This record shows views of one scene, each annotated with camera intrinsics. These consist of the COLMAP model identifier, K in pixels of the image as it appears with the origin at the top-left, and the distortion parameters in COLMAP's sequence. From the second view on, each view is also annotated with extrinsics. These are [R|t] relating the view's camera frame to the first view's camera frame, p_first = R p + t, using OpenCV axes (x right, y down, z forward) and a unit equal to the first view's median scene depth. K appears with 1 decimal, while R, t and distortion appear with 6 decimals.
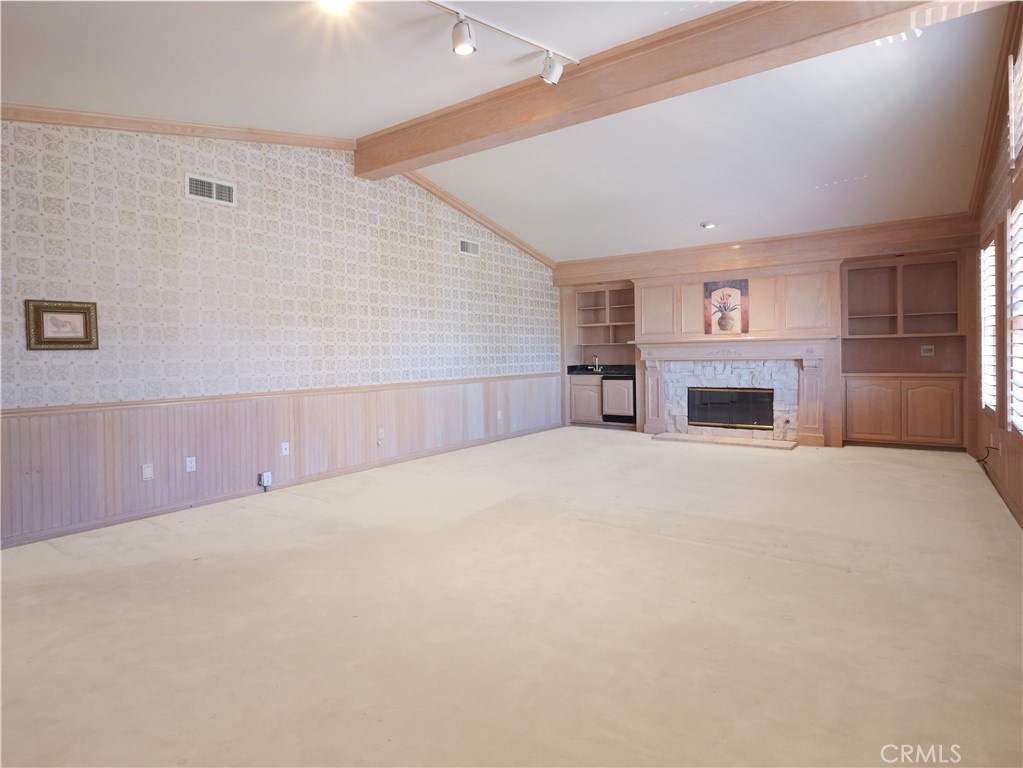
lens RADIAL K [[560.5, 0, 511.8], [0, 560.5, 398.2], [0, 0, 1]] dist [-0.017297, 0.003338]
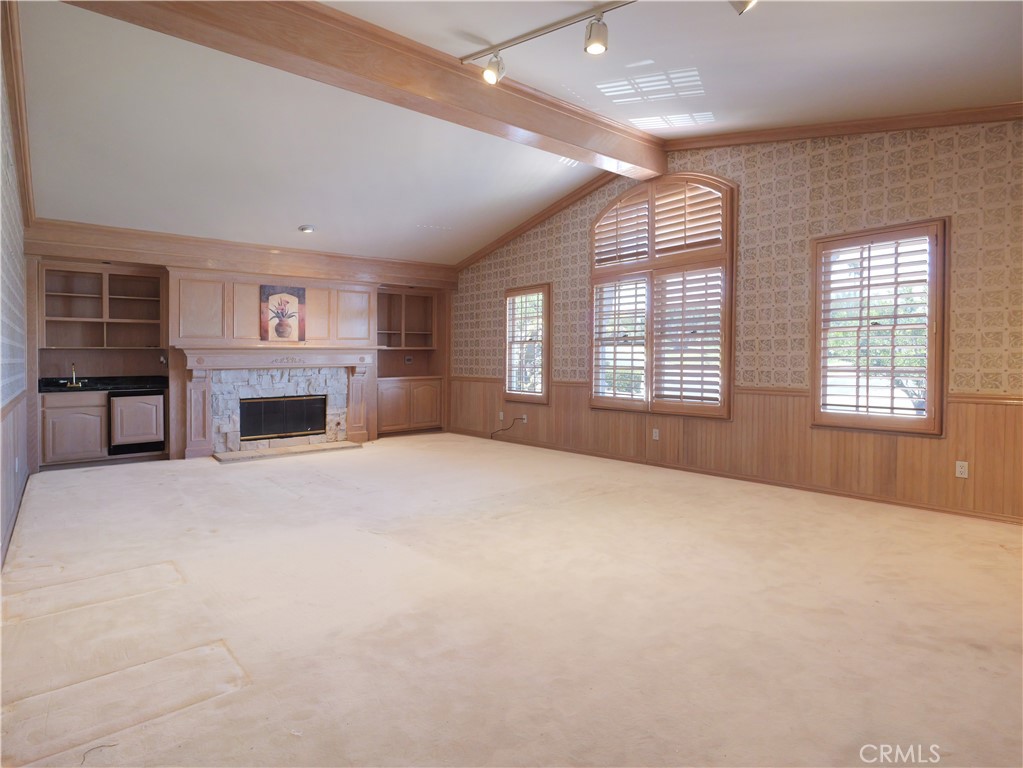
lens RADIAL K [[560.5, 0, 511.8], [0, 560.5, 398.2], [0, 0, 1]] dist [-0.017297, 0.003338]
pose [[0.263313, -0.054607, 0.963164, -0.448087], [0.077339, 0.996378, 0.035346, -0.019455], [-0.961605, 0.065183, 0.266583, 0.361928]]
